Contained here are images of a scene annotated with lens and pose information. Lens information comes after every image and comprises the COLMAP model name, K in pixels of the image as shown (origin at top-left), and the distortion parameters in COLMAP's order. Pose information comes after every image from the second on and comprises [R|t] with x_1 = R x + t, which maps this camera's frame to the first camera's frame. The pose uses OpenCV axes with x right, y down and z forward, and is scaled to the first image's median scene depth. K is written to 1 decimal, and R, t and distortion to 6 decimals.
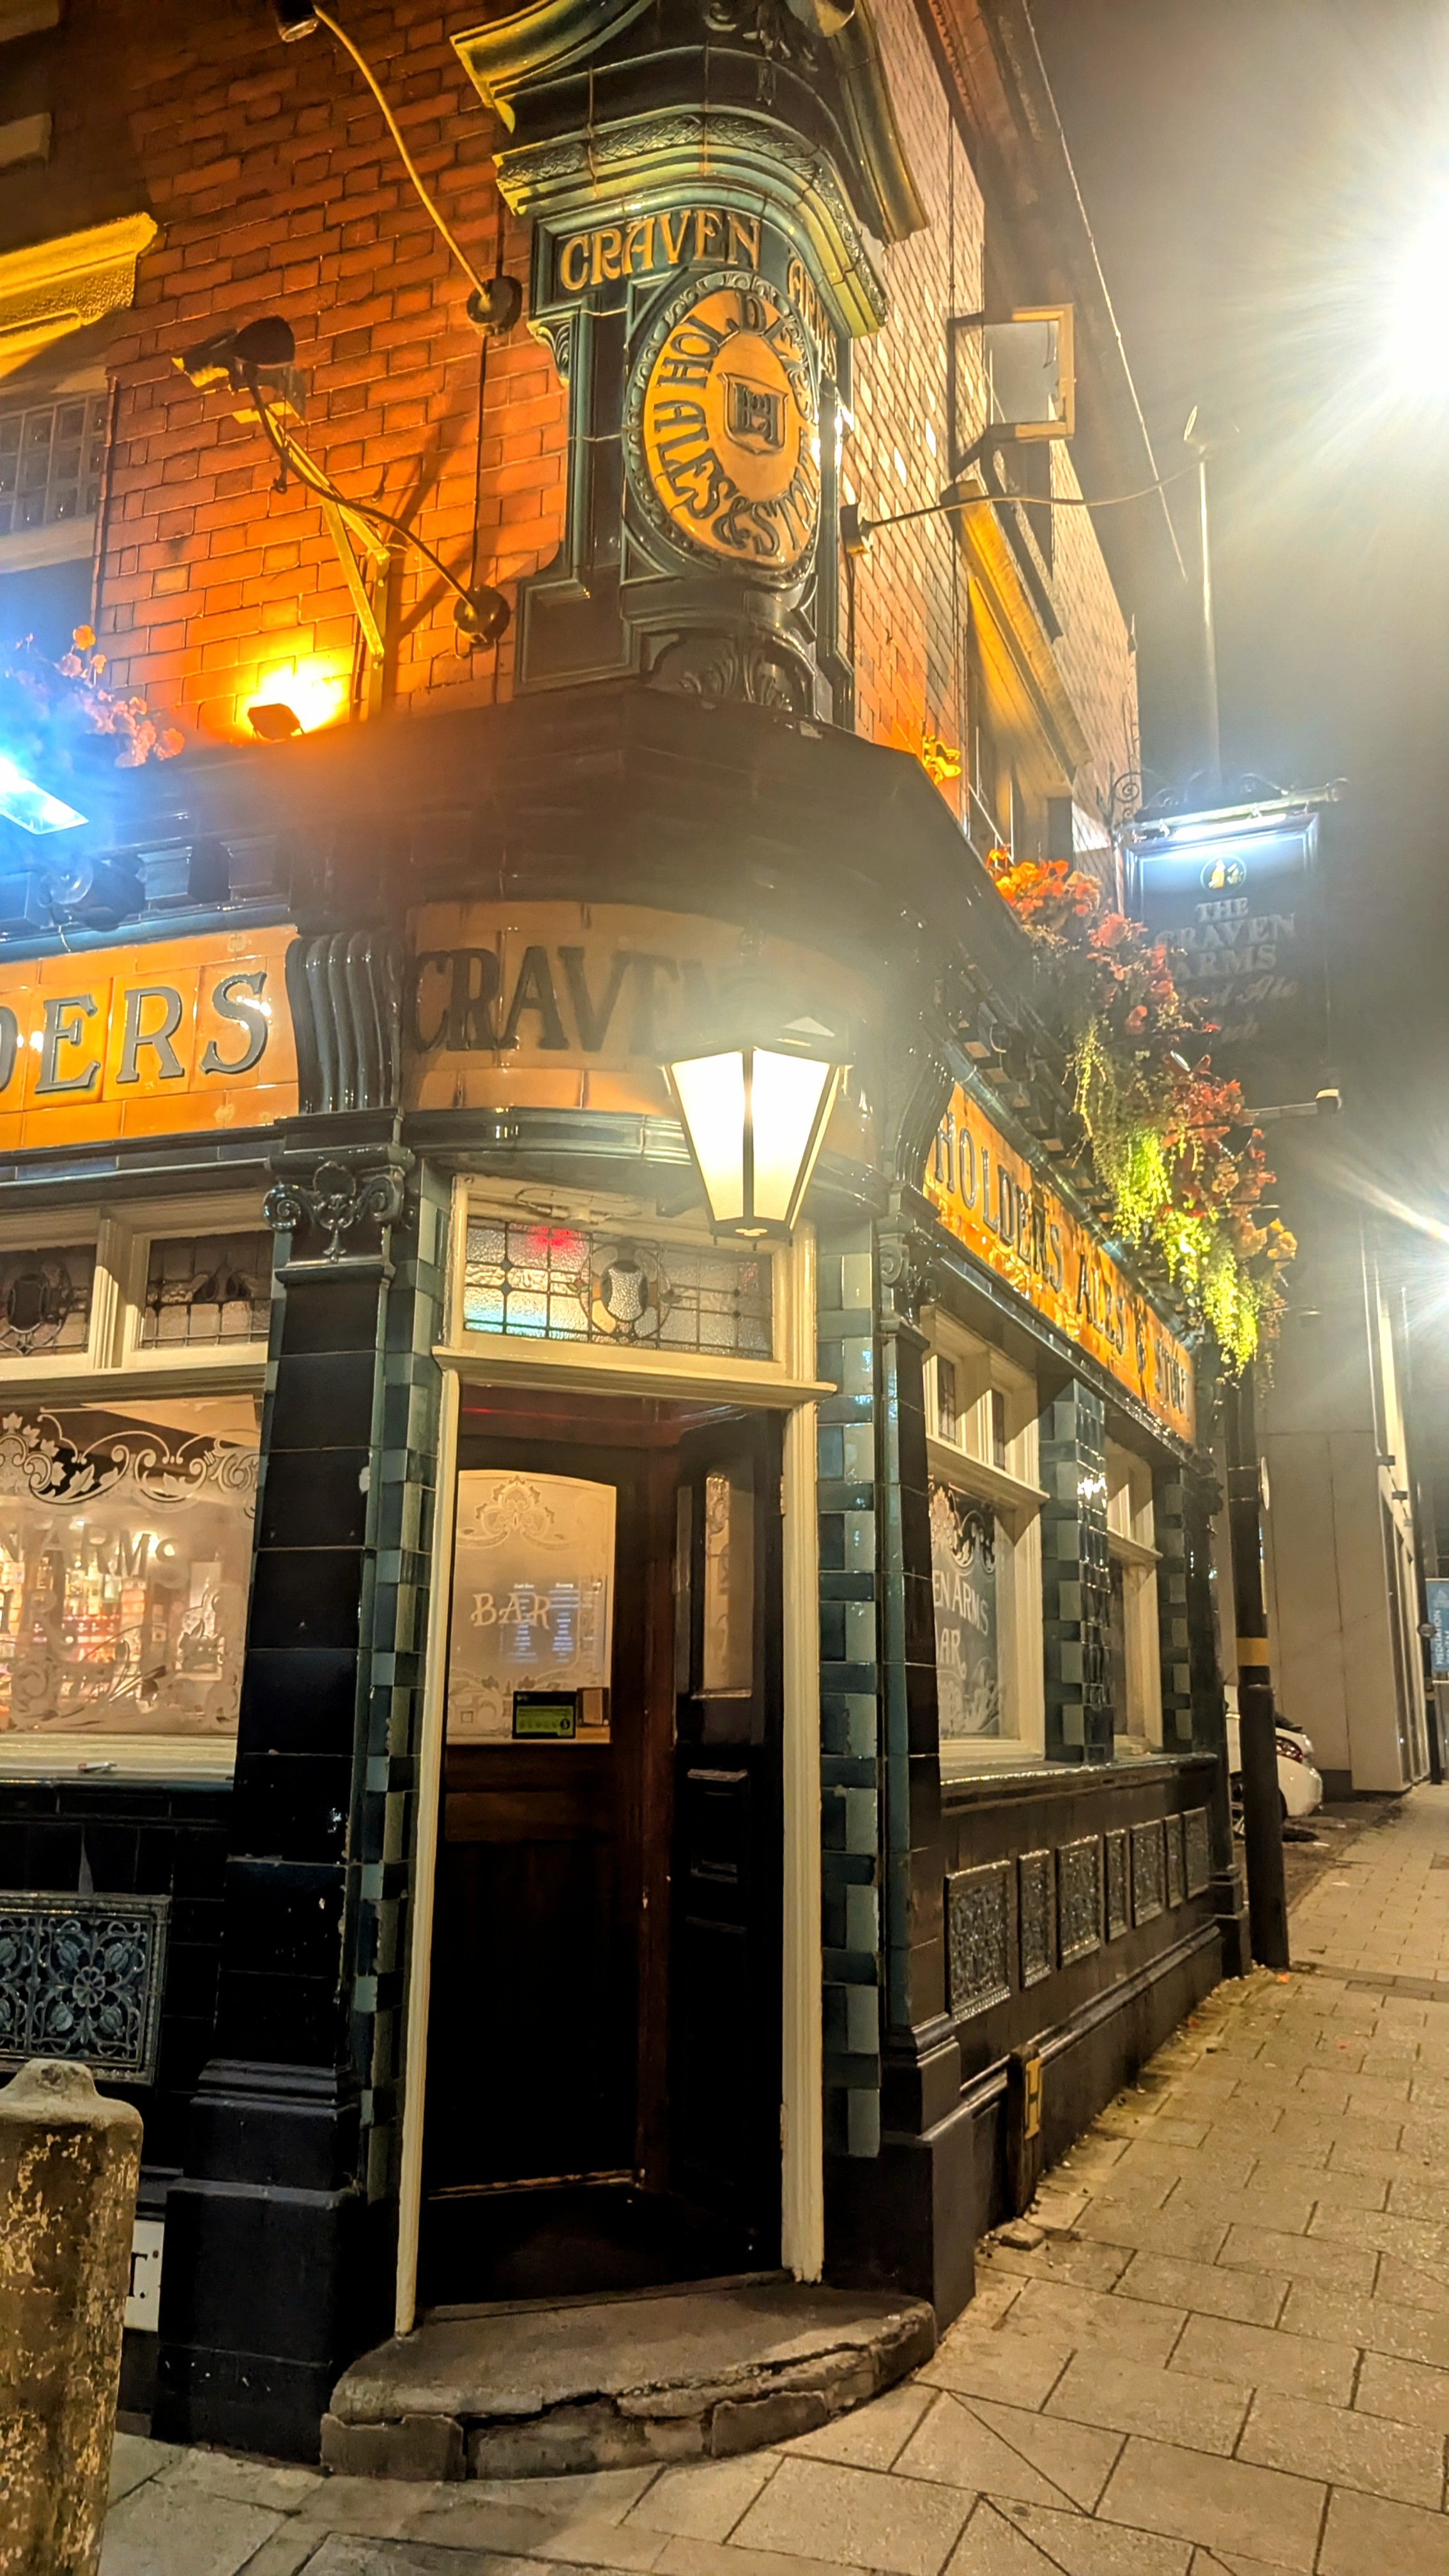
lens RADIAL K [[1893.7, 0, 736.7], [0, 1893.7, 1273.7], [0, 0, 1]] dist [0.007840, -0.002227]
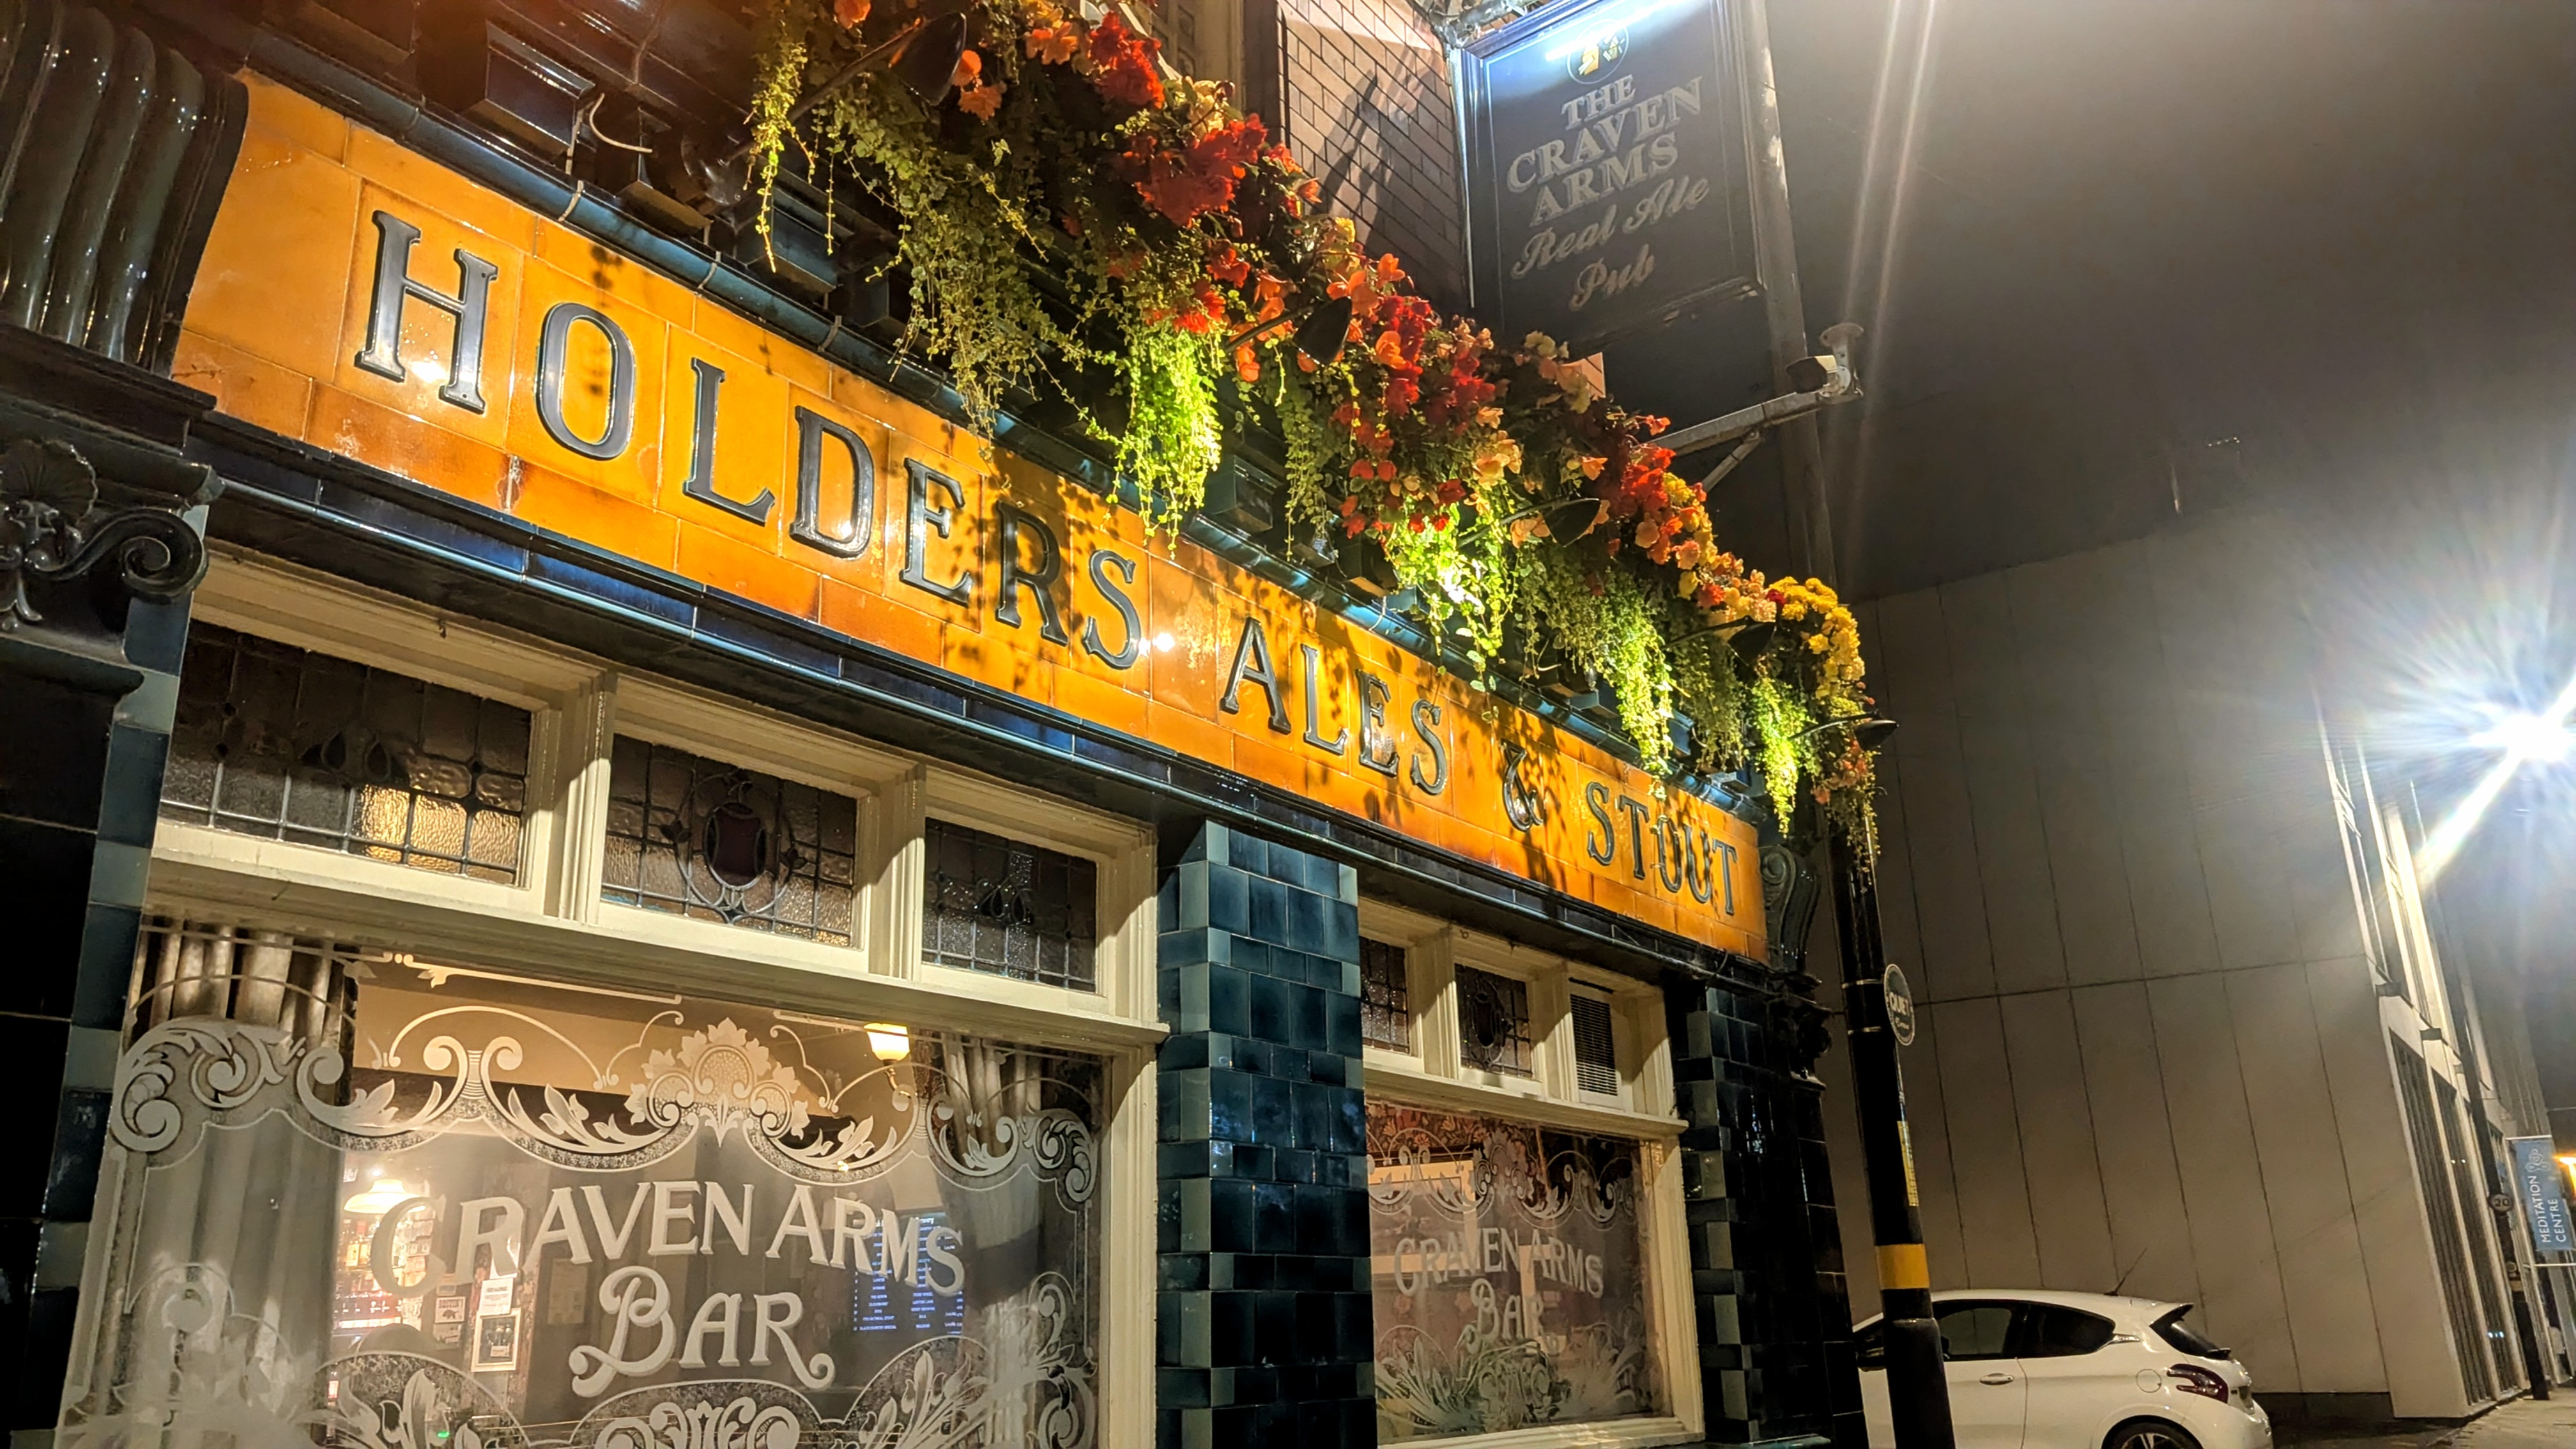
lens RADIAL K [[1893.7, 0, 1288.0], [0, 1893.7, 724.5], [0, 0, 1]] dist [0.007840, -0.002227]
pose [[0.968980, -0.110704, -0.220958, 0.265169], [0.091733, 0.991301, -0.094378, 0.066346], [0.229484, 0.071181, 0.970706, 0.355997]]
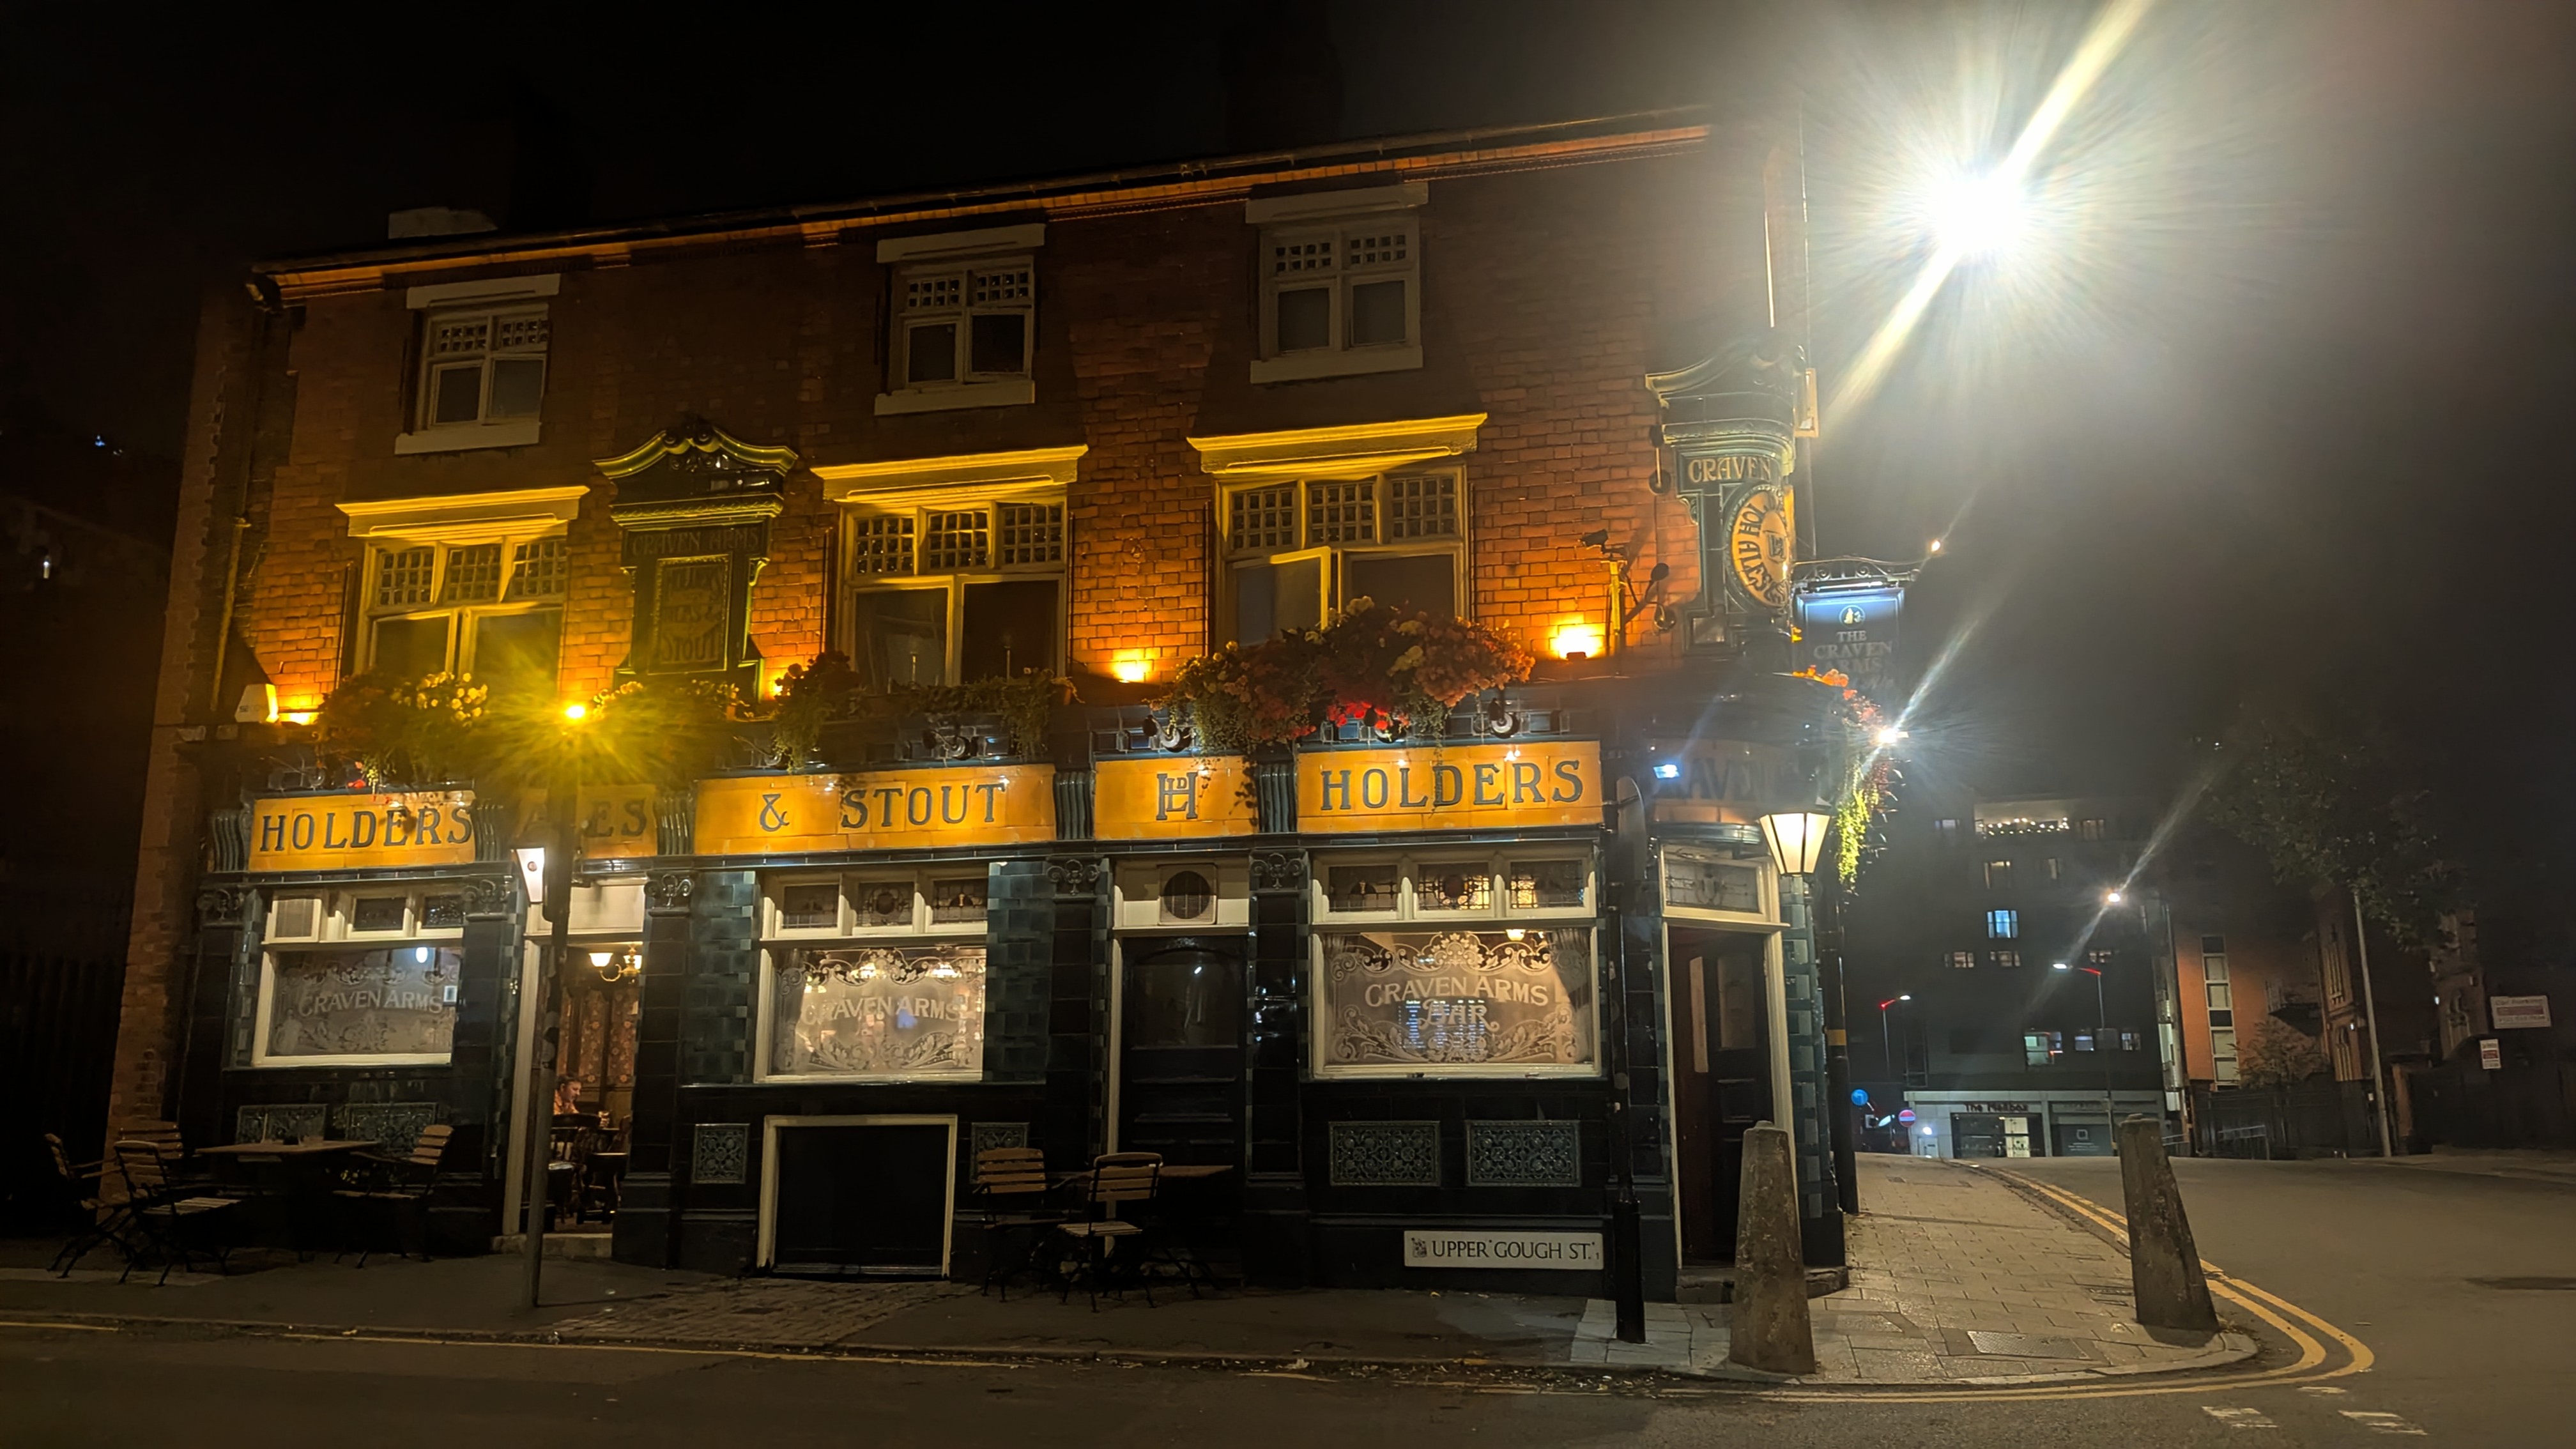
lens RADIAL K [[1893.7, 0, 1288.0], [0, 1893.7, 724.5], [0, 0, 1]] dist [0.007840, -0.002227]
pose [[0.994457, 0.012876, 0.104351, -0.872858], [-0.015015, 0.999692, 0.019738, -0.244491], [-0.104065, -0.021195, 0.994345, -1.416210]]
